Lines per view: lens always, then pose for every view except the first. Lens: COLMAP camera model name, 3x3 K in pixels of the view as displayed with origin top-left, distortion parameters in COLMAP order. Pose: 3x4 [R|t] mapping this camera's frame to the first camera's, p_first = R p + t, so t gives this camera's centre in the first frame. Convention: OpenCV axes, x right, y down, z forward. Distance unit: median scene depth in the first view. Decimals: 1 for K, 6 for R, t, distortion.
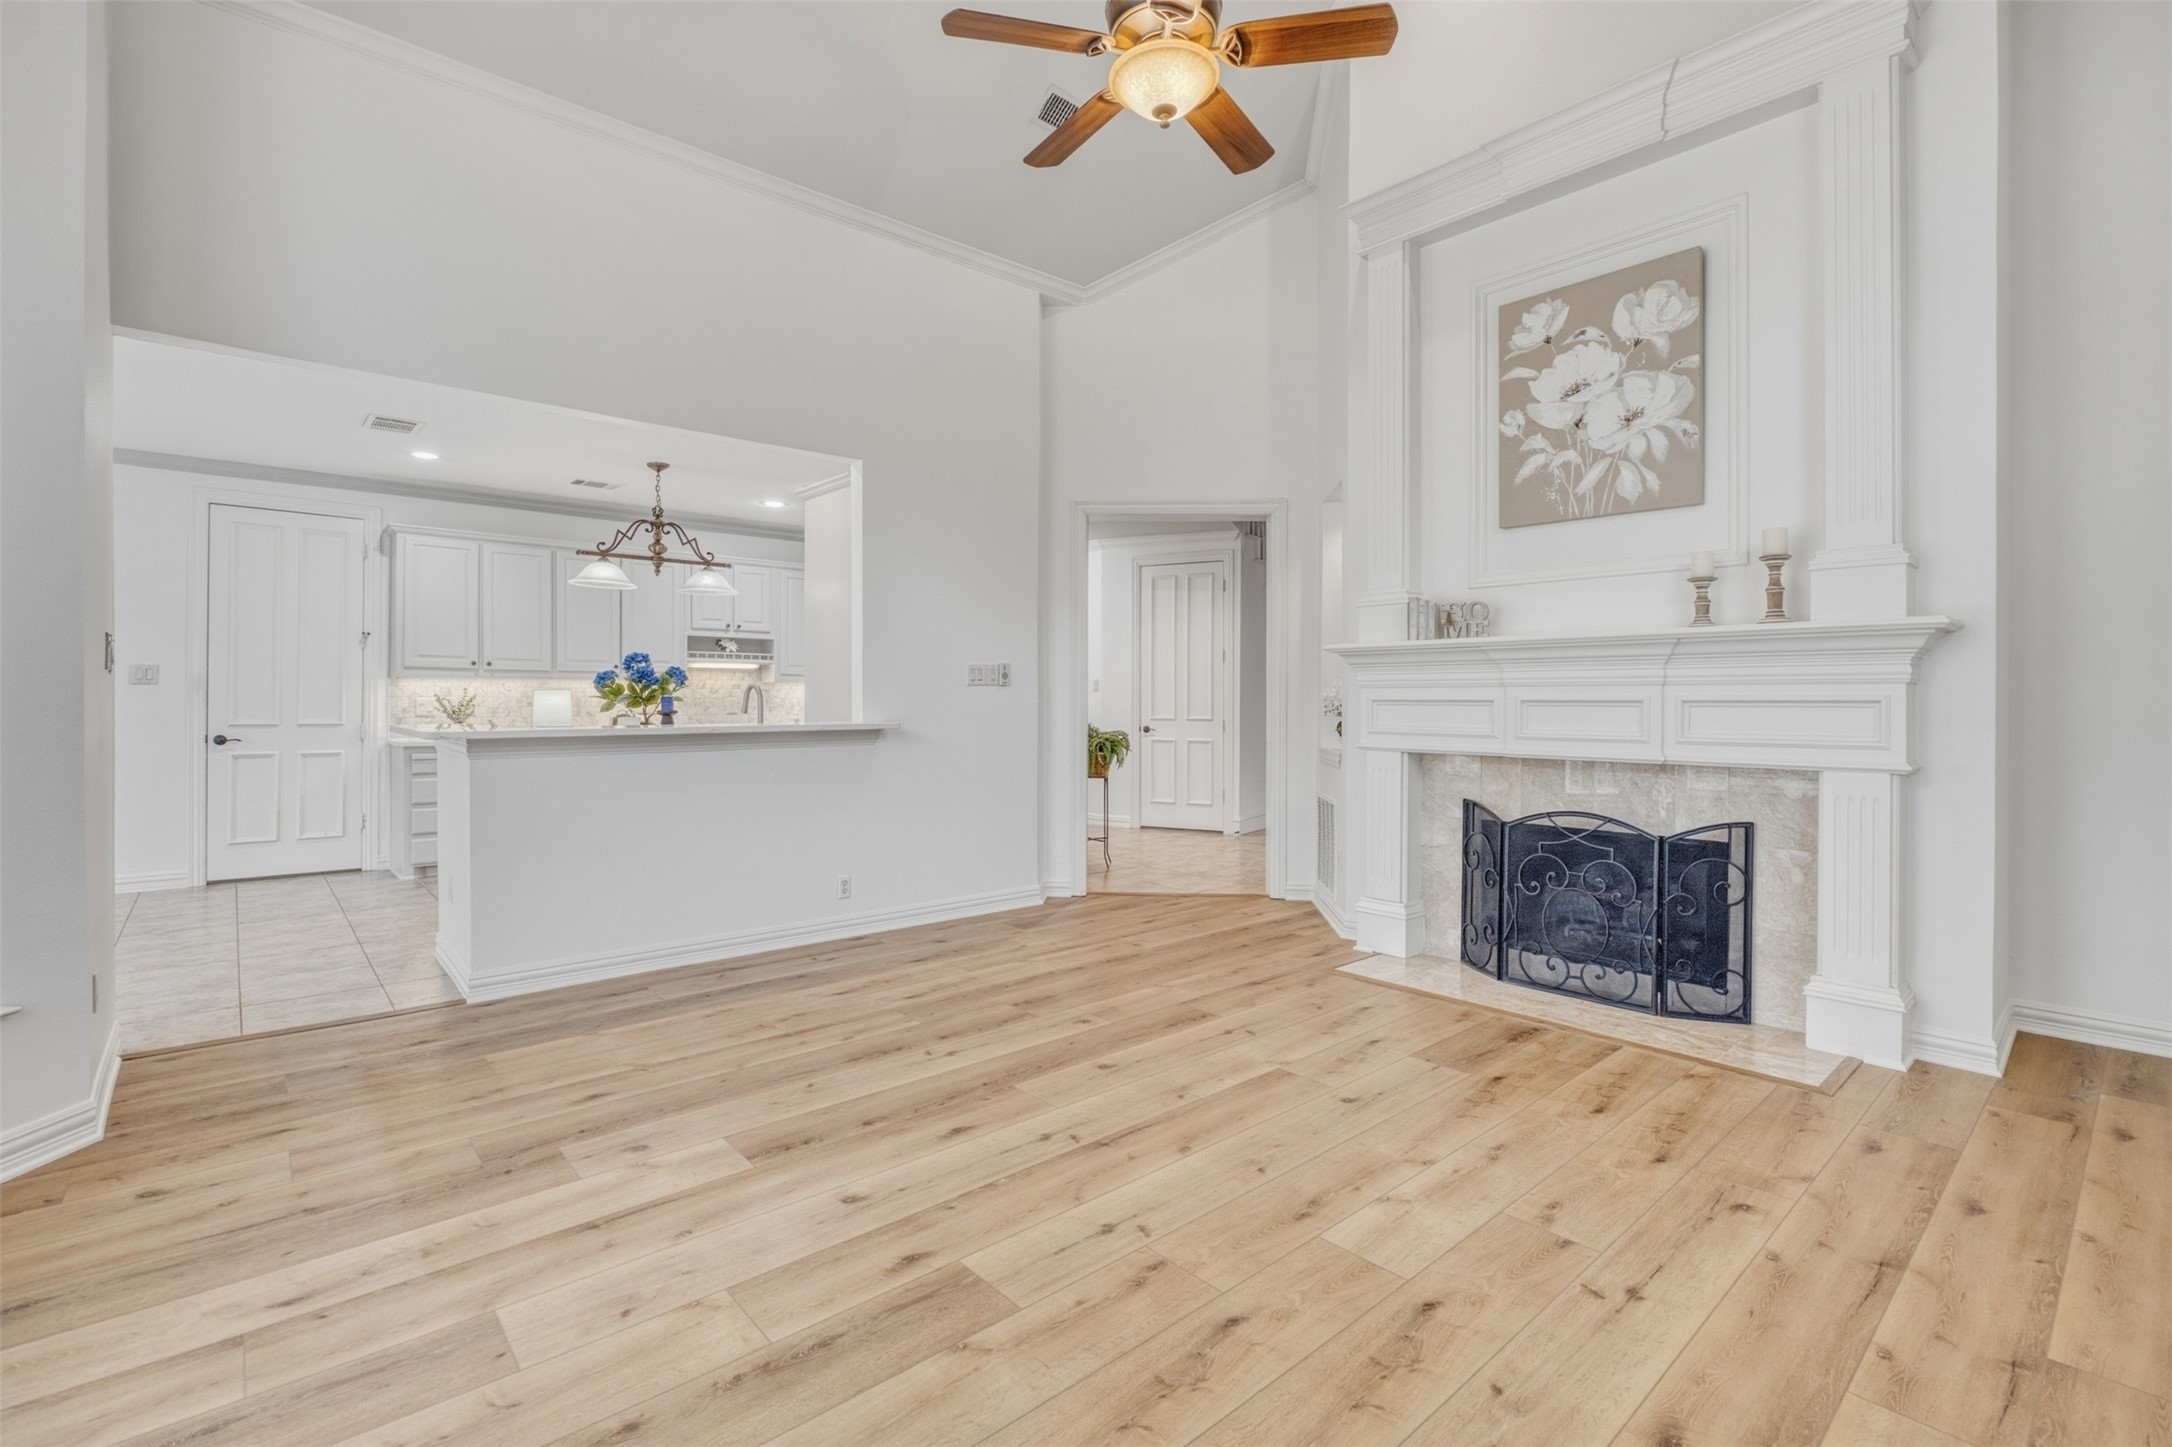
lens RADIAL K [[974.8, 0, 1095.0], [0, 974.8, 714.7], [0, 0, 1]] dist [-0.004102, -0.000499]
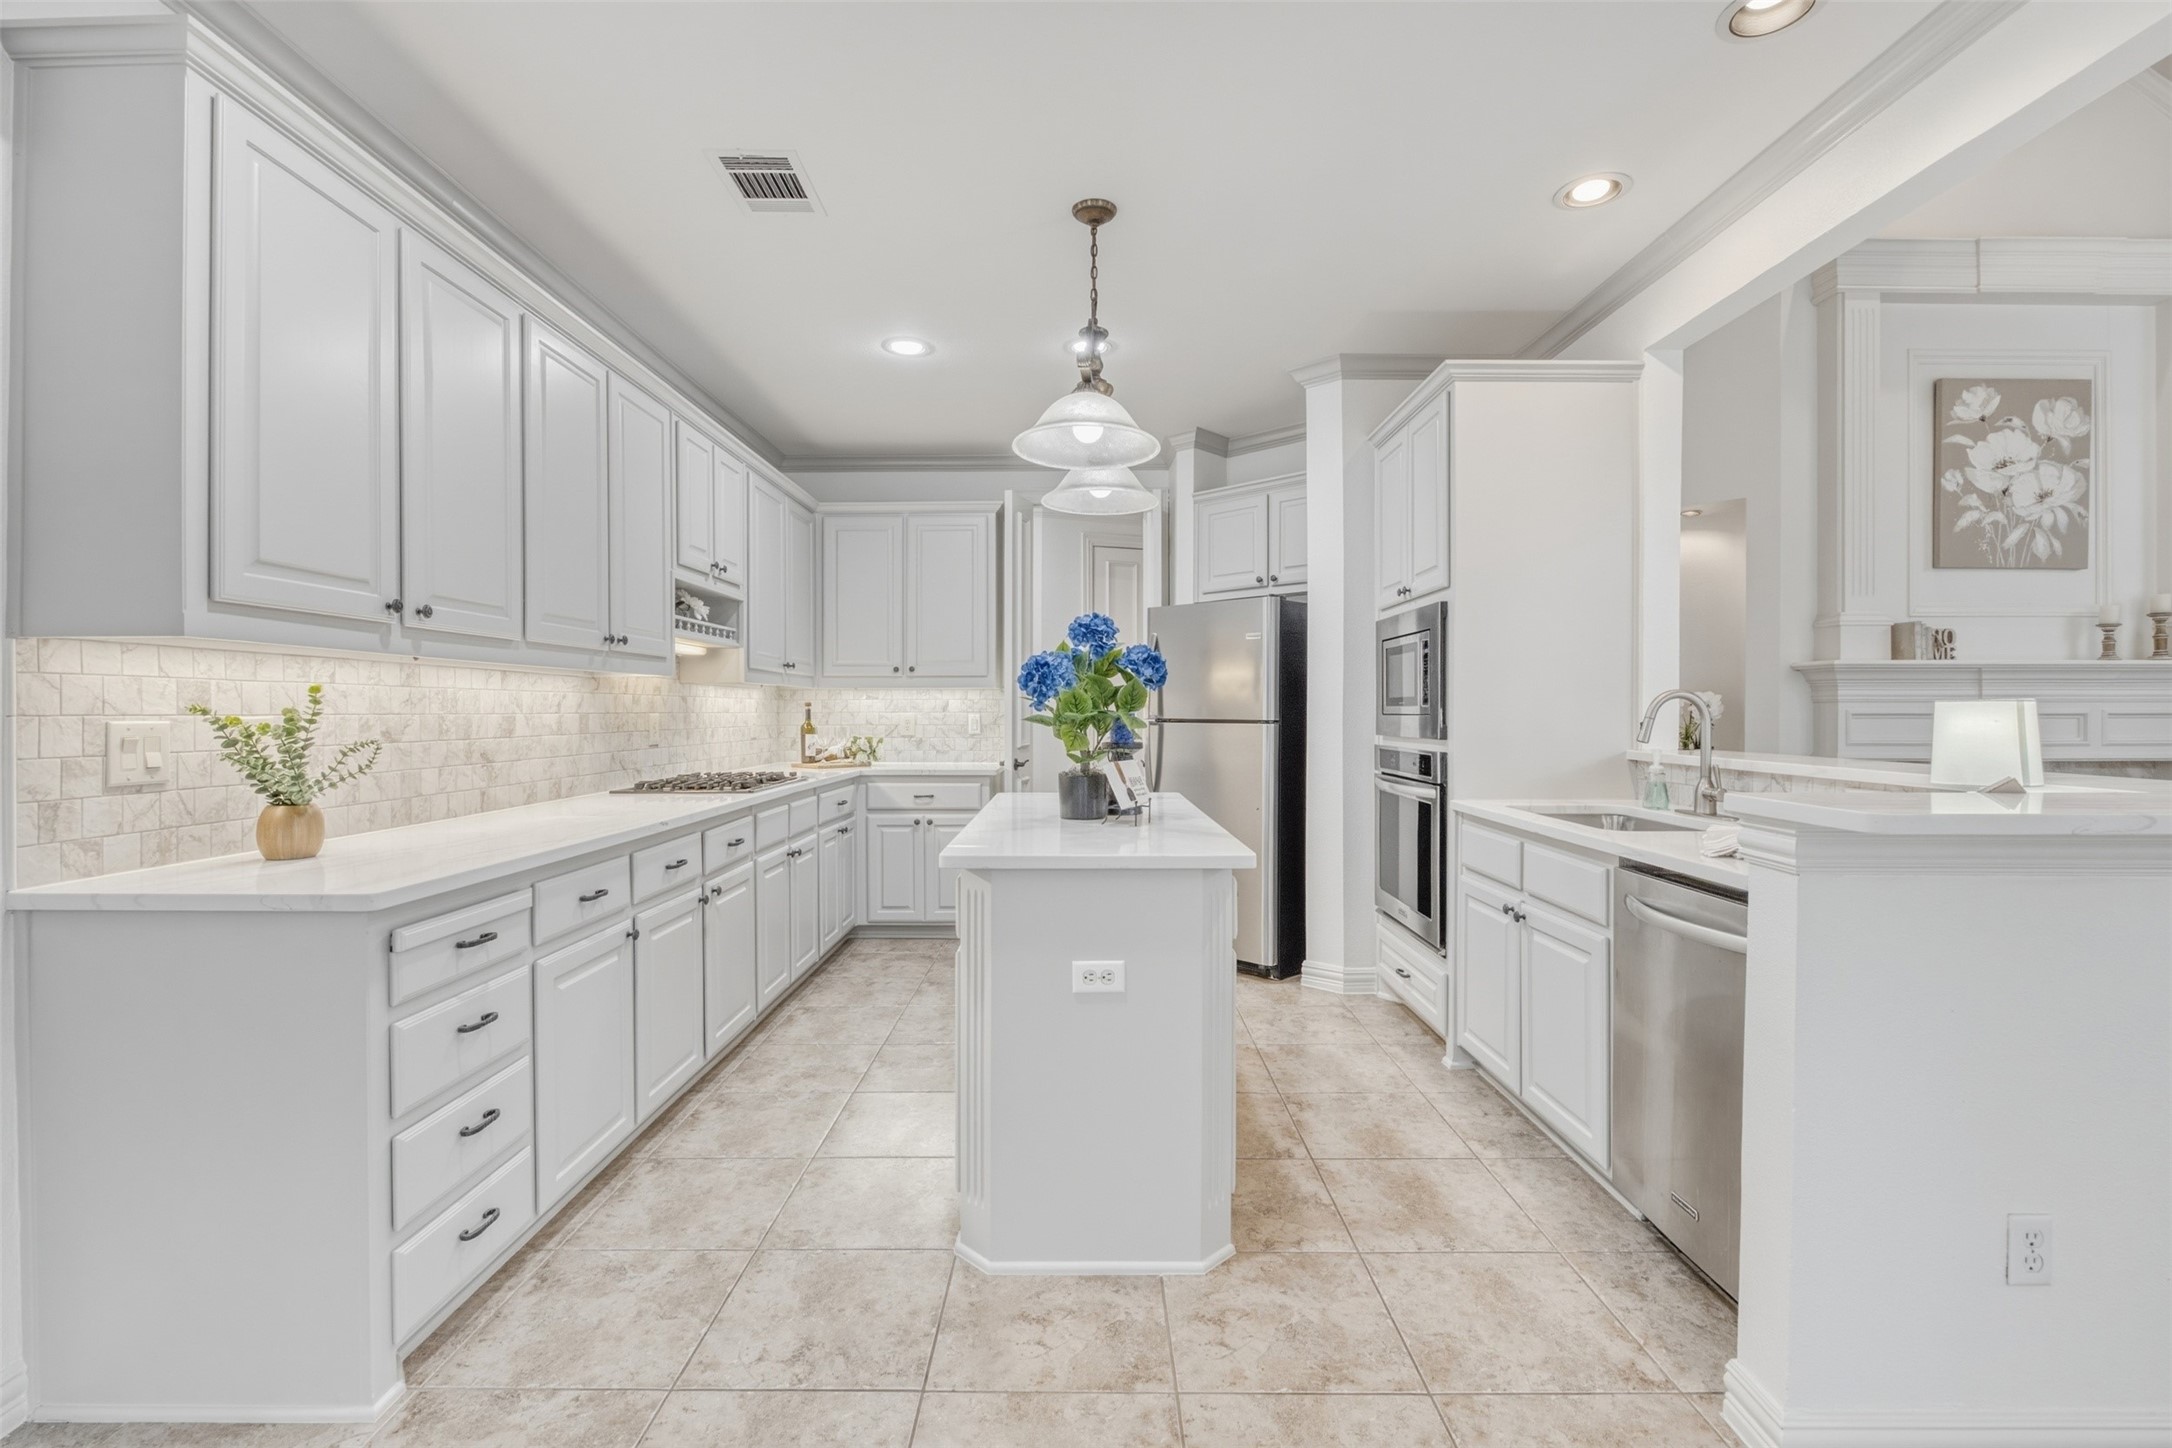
lens RADIAL K [[974.8, 0, 1095.0], [0, 974.8, 715.2], [0, 0, 1]] dist [-0.004102, -0.000499]
pose [[0.665684, -0.006526, 0.746205, -1.243326], [0.013685, 0.999900, -0.003464, -0.025961], [-0.746108, 0.012518, 0.665707, 1.077862]]
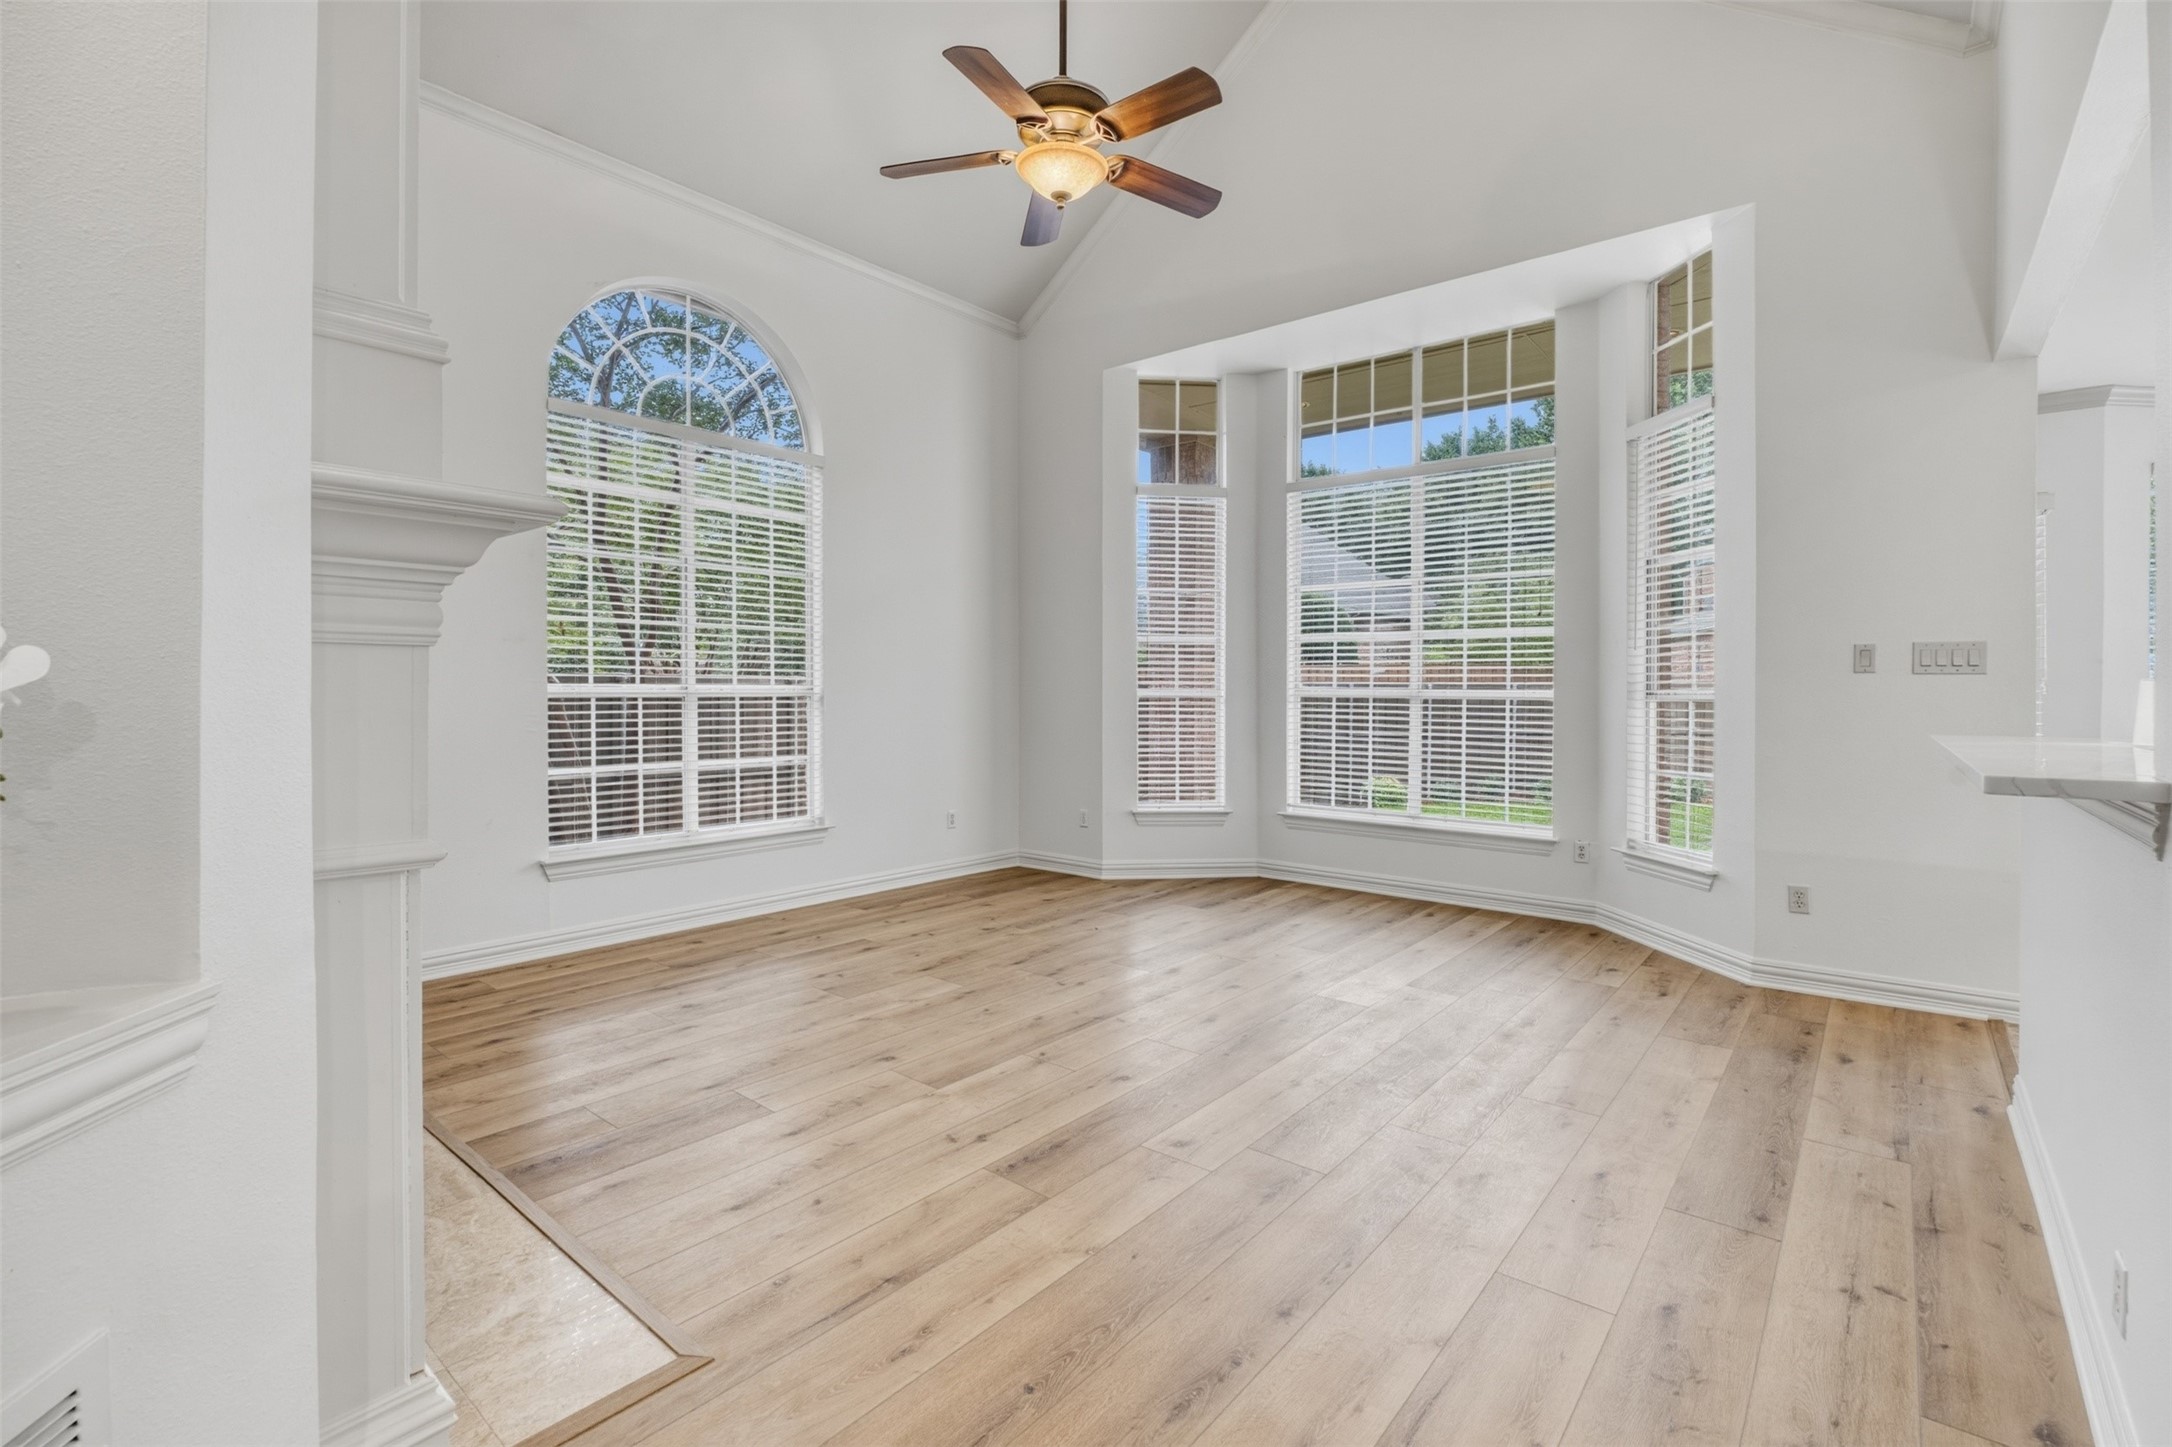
lens RADIAL K [[986.1, 0, 1088.1], [0, 986.1, 687.0], [0, 0, 1]] dist [-0.001029, -0.000152]
pose [[-0.989279, -0.008057, -0.145815, 0.151199], [-0.009949, 0.999875, 0.012253, -0.025204], [0.145698, 0.013573, -0.989236, 1.567231]]
